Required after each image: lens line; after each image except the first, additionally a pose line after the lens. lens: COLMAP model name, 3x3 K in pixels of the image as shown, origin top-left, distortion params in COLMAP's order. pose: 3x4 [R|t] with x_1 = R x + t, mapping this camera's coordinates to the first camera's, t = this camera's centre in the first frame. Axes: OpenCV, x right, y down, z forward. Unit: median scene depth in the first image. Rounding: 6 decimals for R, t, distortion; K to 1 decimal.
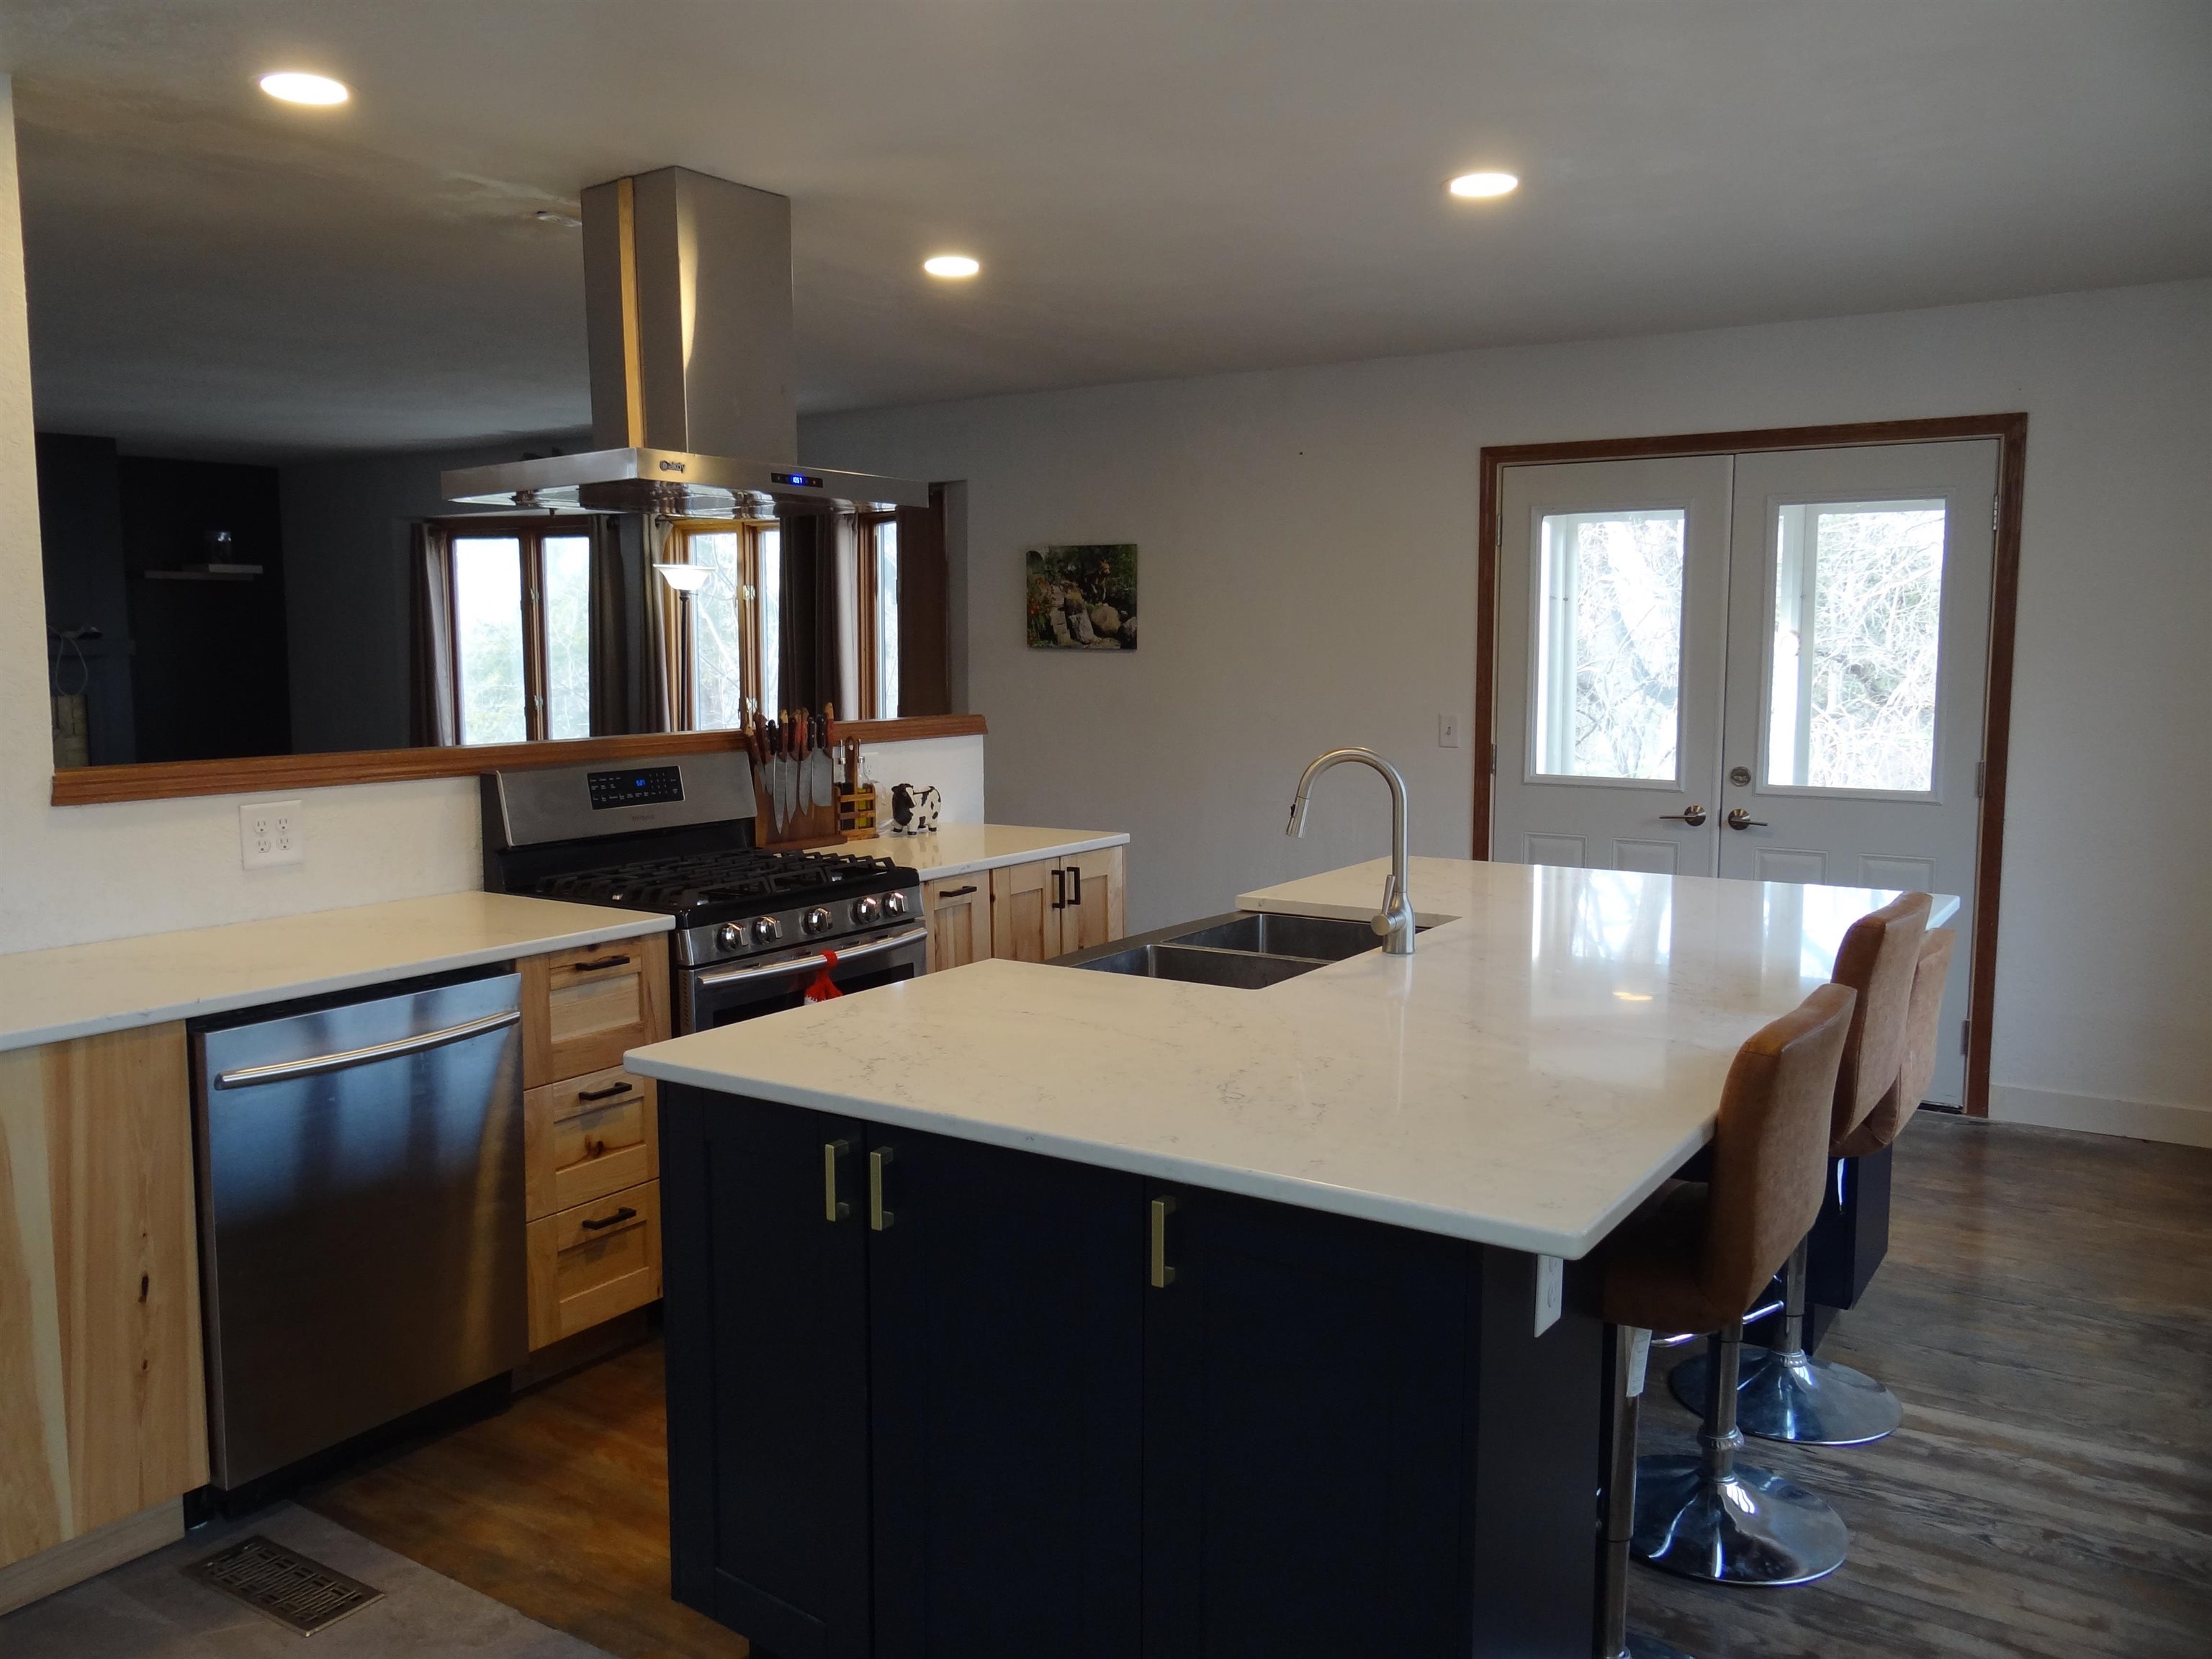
lens RADIAL K [[1738.6, 0, 1101.4], [0, 1738.6, 822.4], [0, 0, 1]] dist [-0.004546, -0.000294]
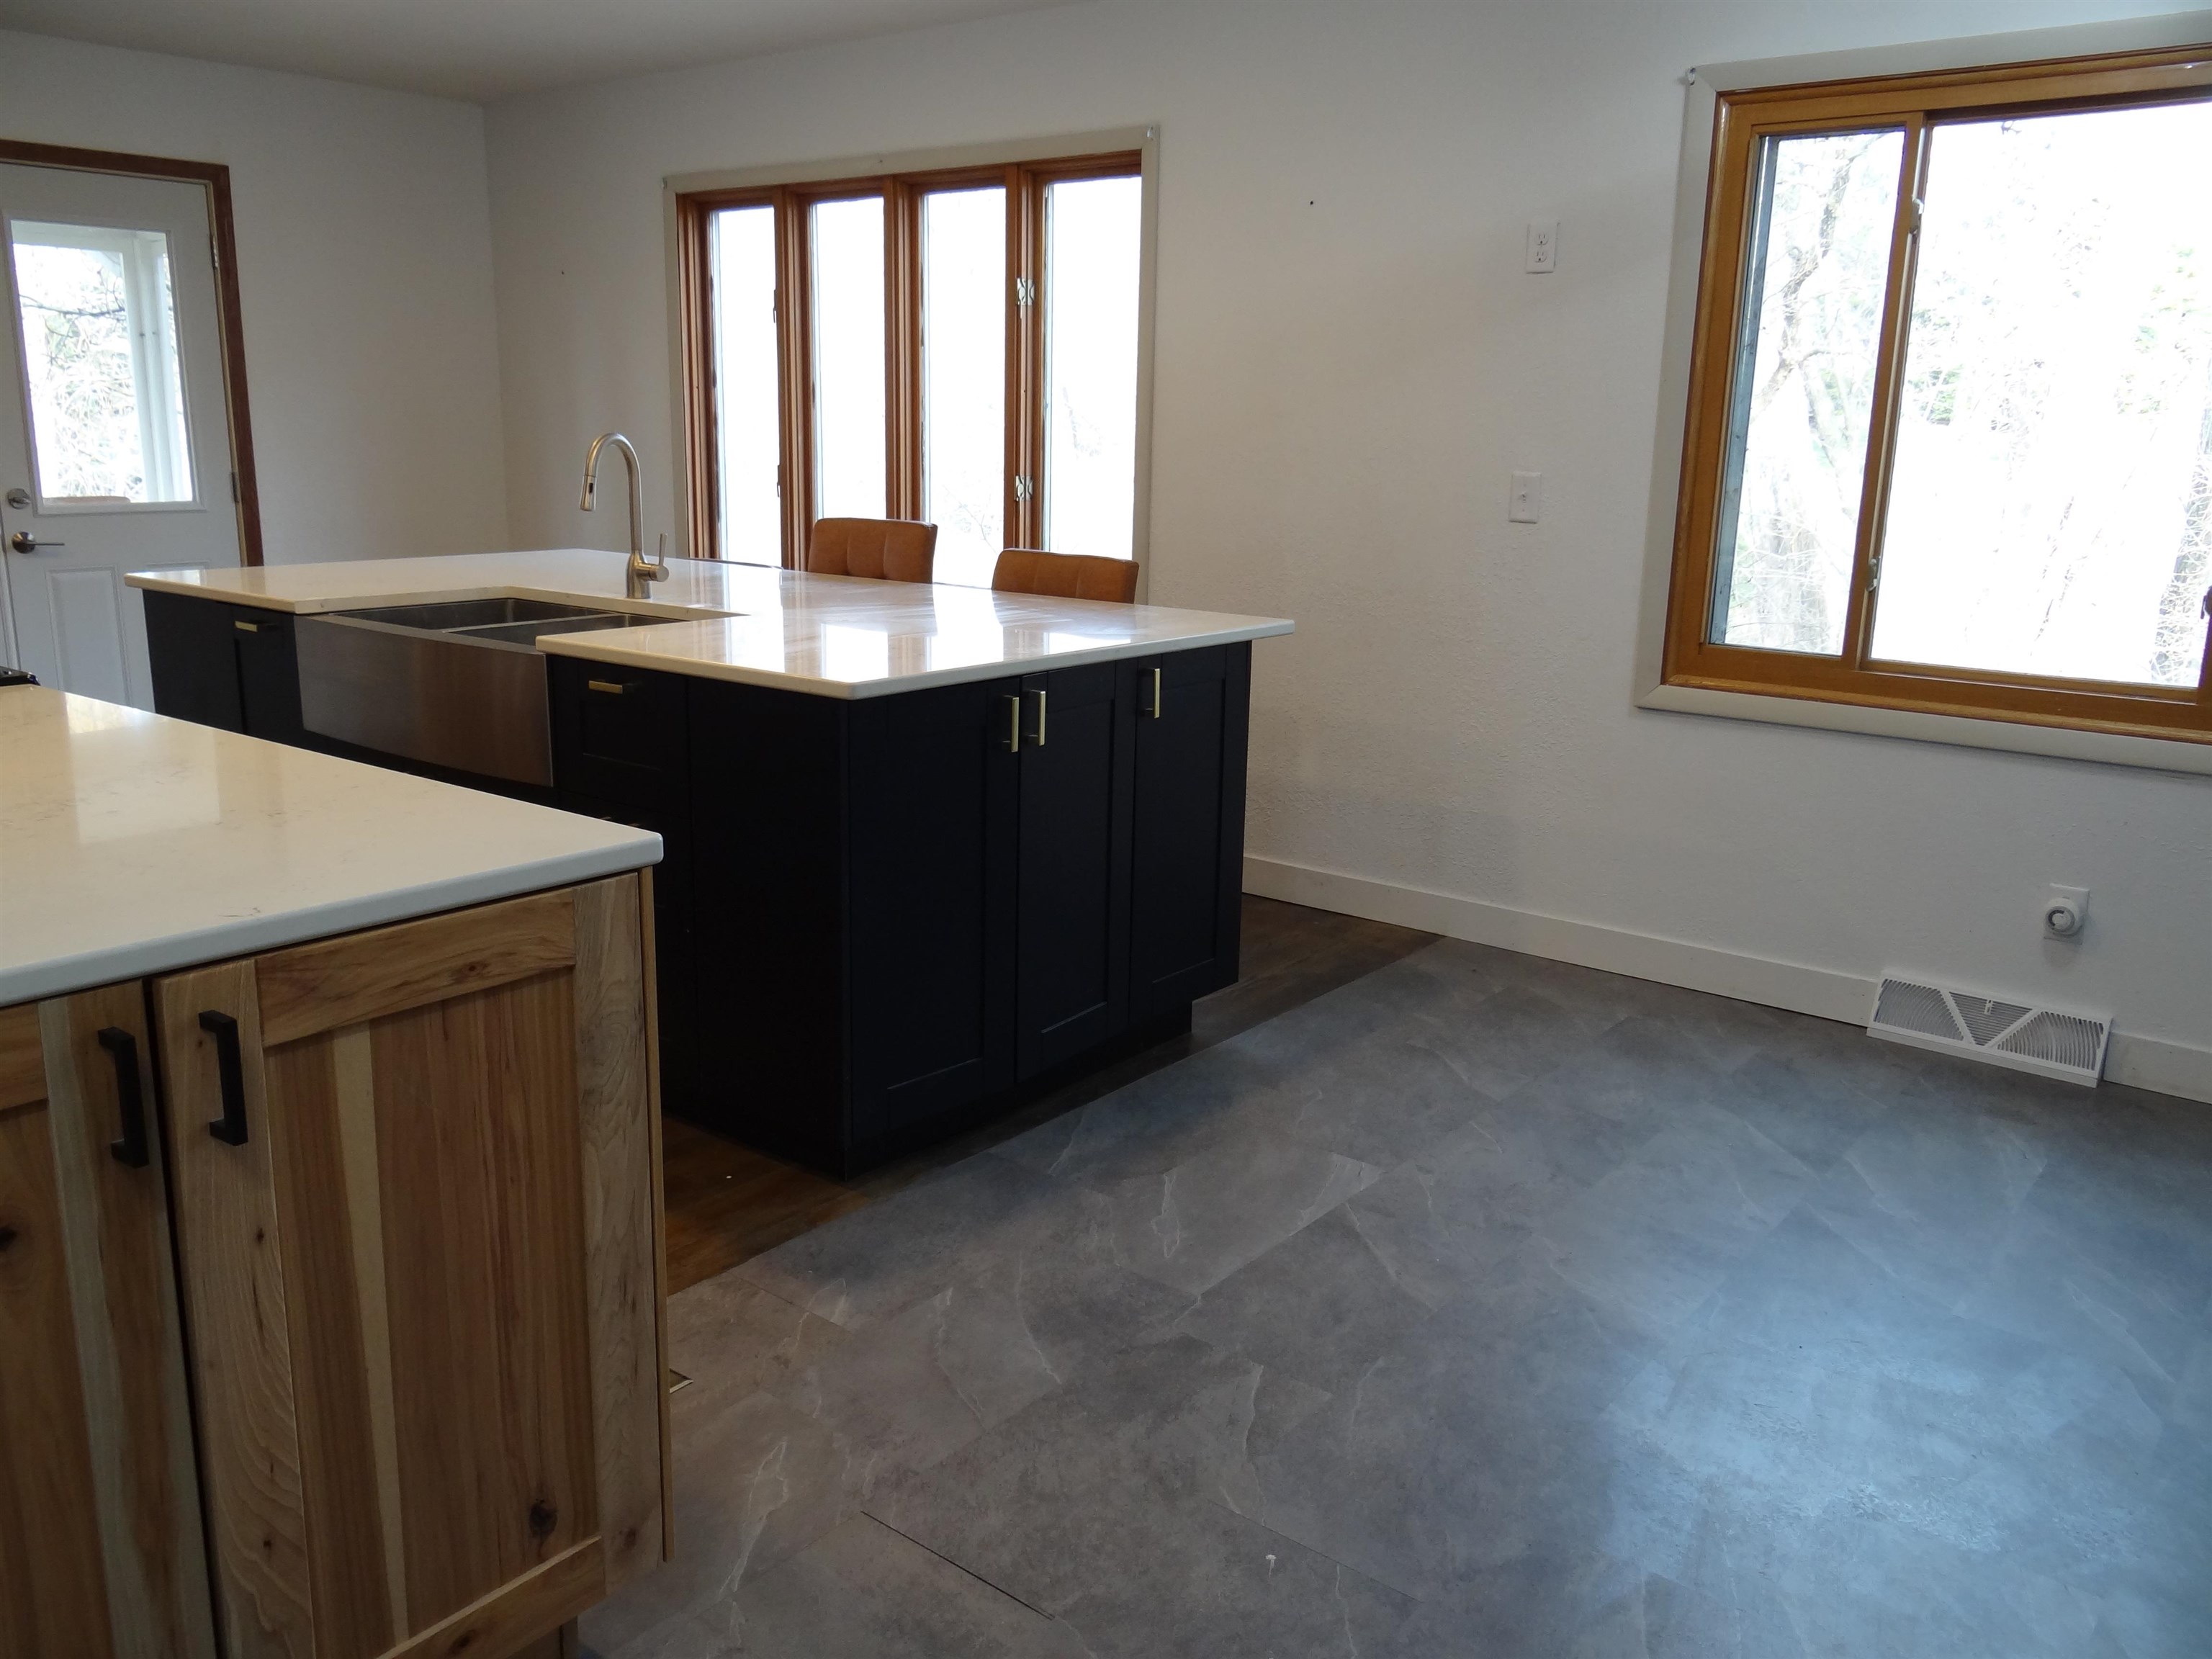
lens RADIAL K [[1738.6, 0, 1092.1], [0, 1738.6, 816.7], [0, 0, 1]] dist [-0.004546, -0.000294]
pose [[0.085337, -0.218321, 0.972139, -0.576956], [0.088859, 0.973478, 0.210821, -0.003878], [-0.992382, 0.068392, 0.102473, 0.297886]]
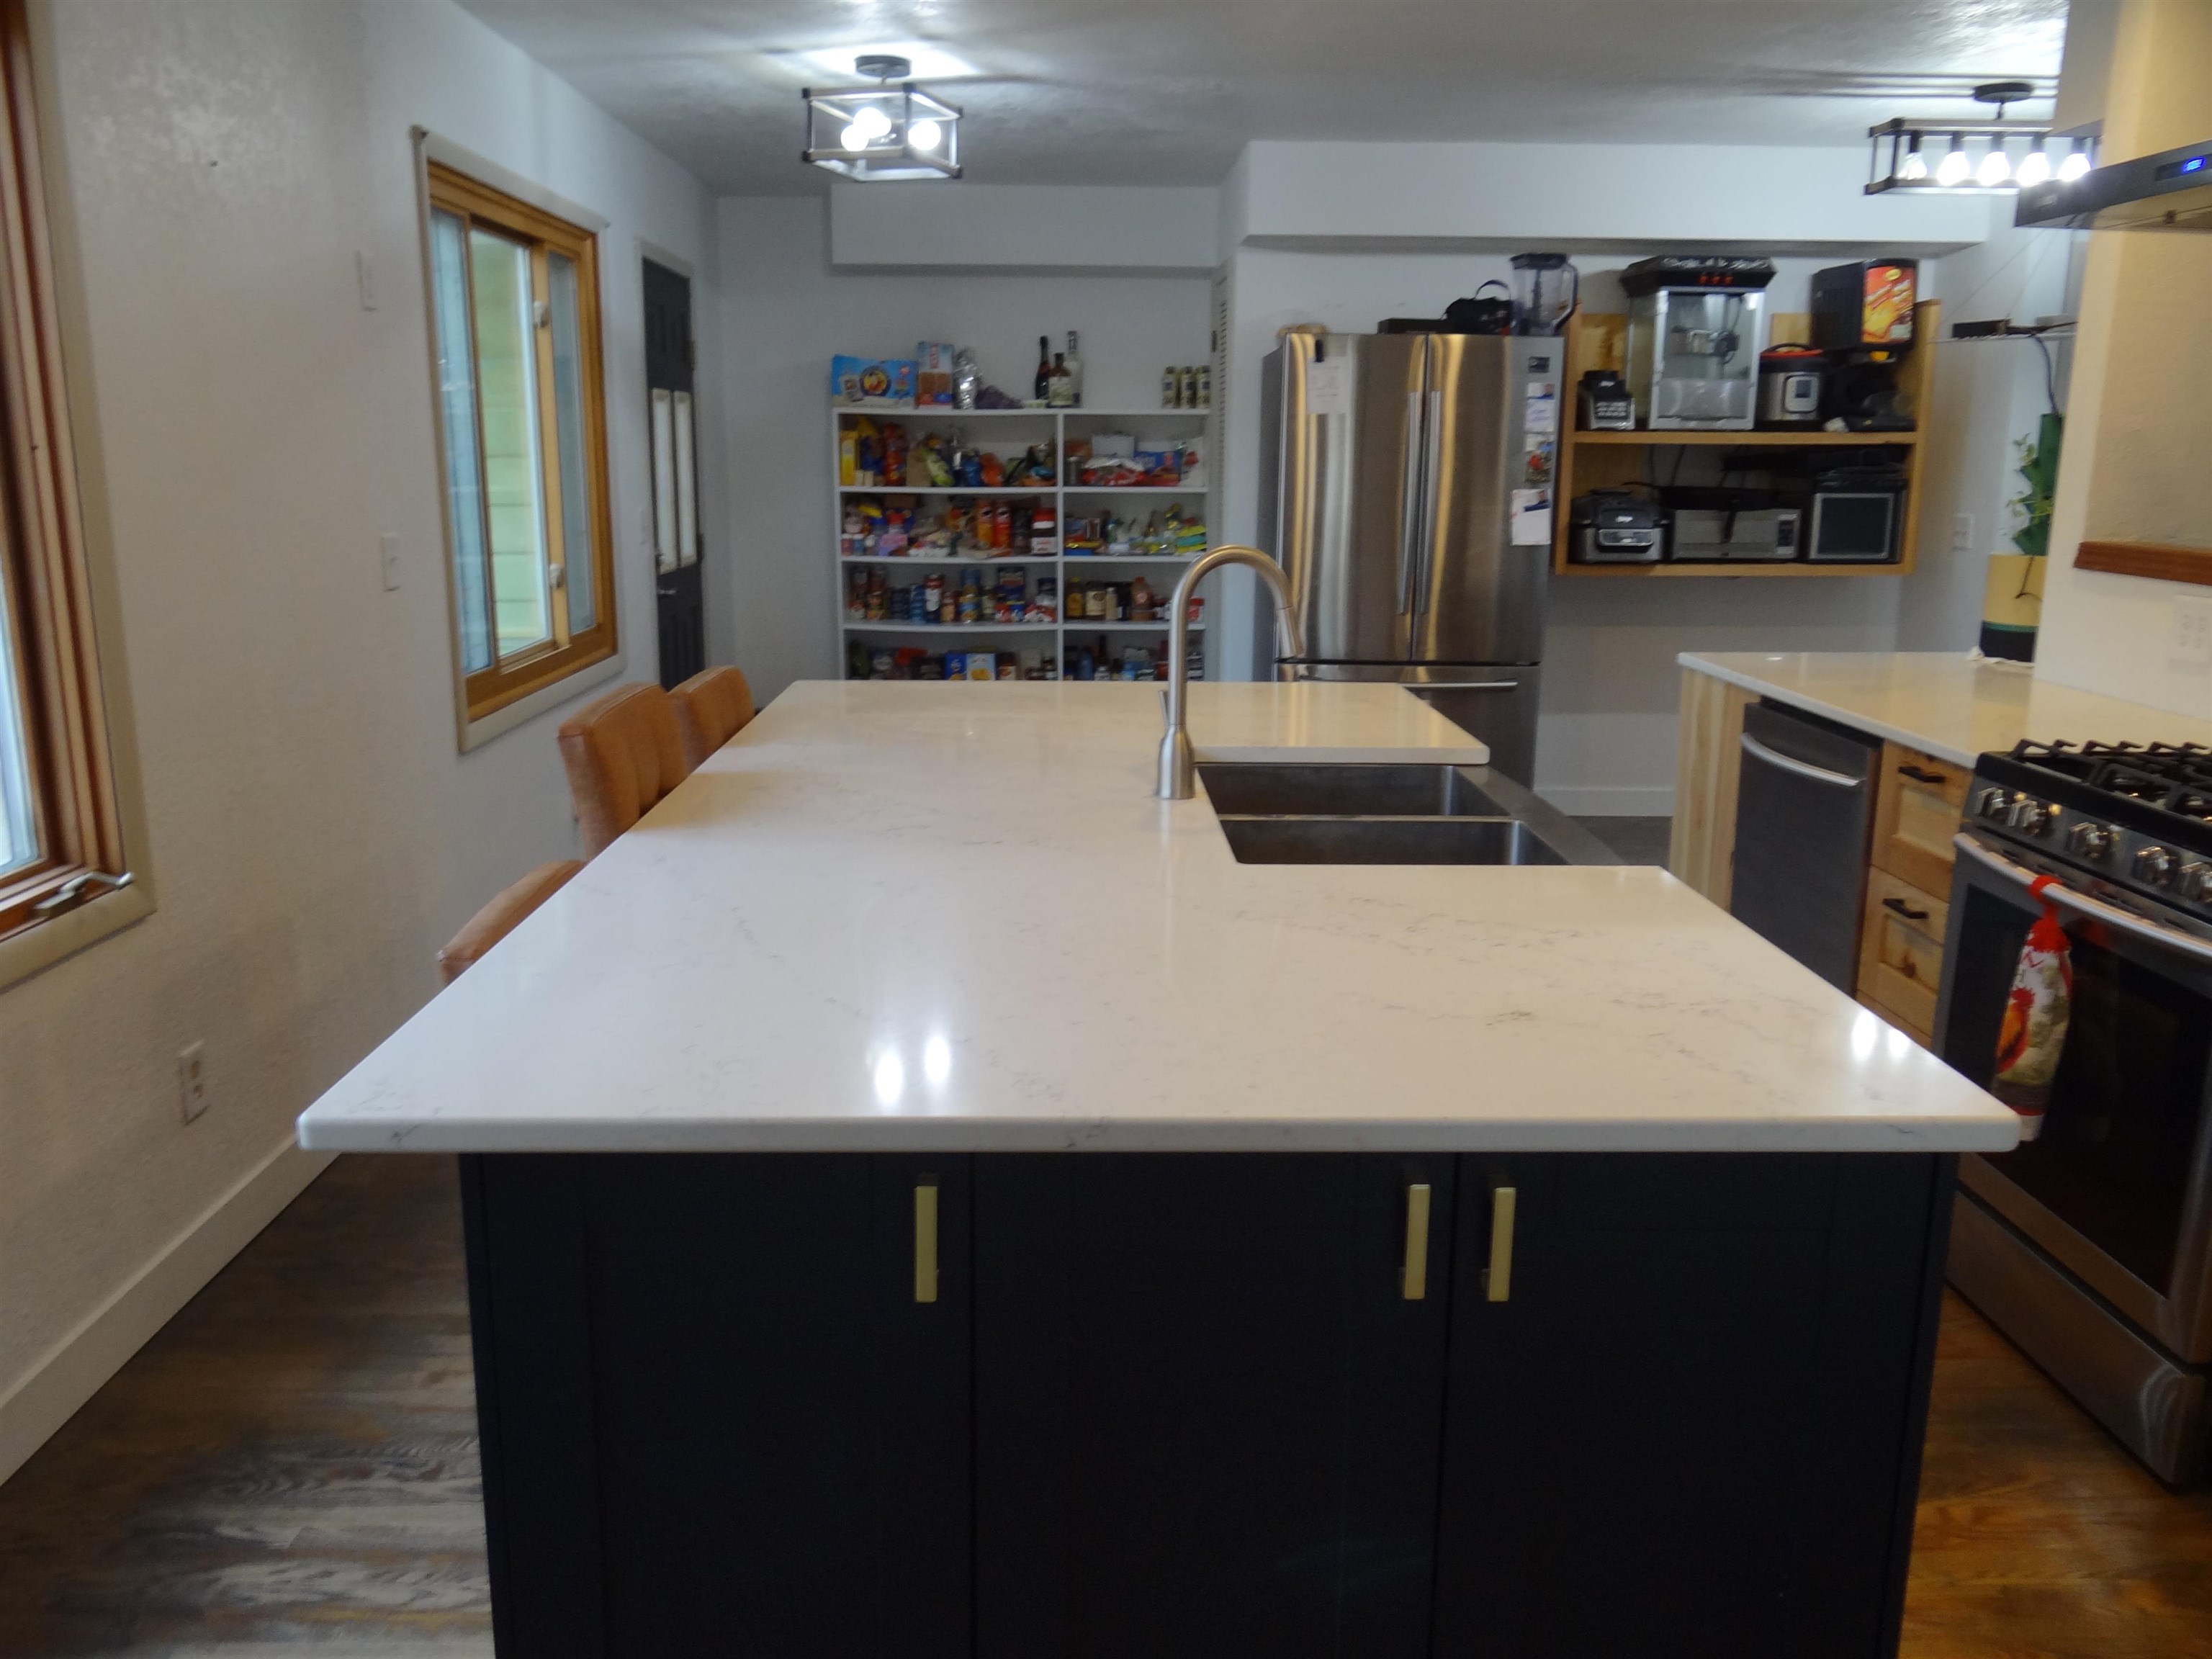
lens RADIAL K [[1738.6, 0, 1101.3], [0, 1738.6, 825.0], [0, 0, 1]] dist [-0.004546, -0.000294]
pose [[-0.822219, 0.116748, -0.557069, 0.357014], [-0.067866, 0.951645, 0.299610, -0.085293], [0.565110, 0.284151, -0.774538, 0.876797]]
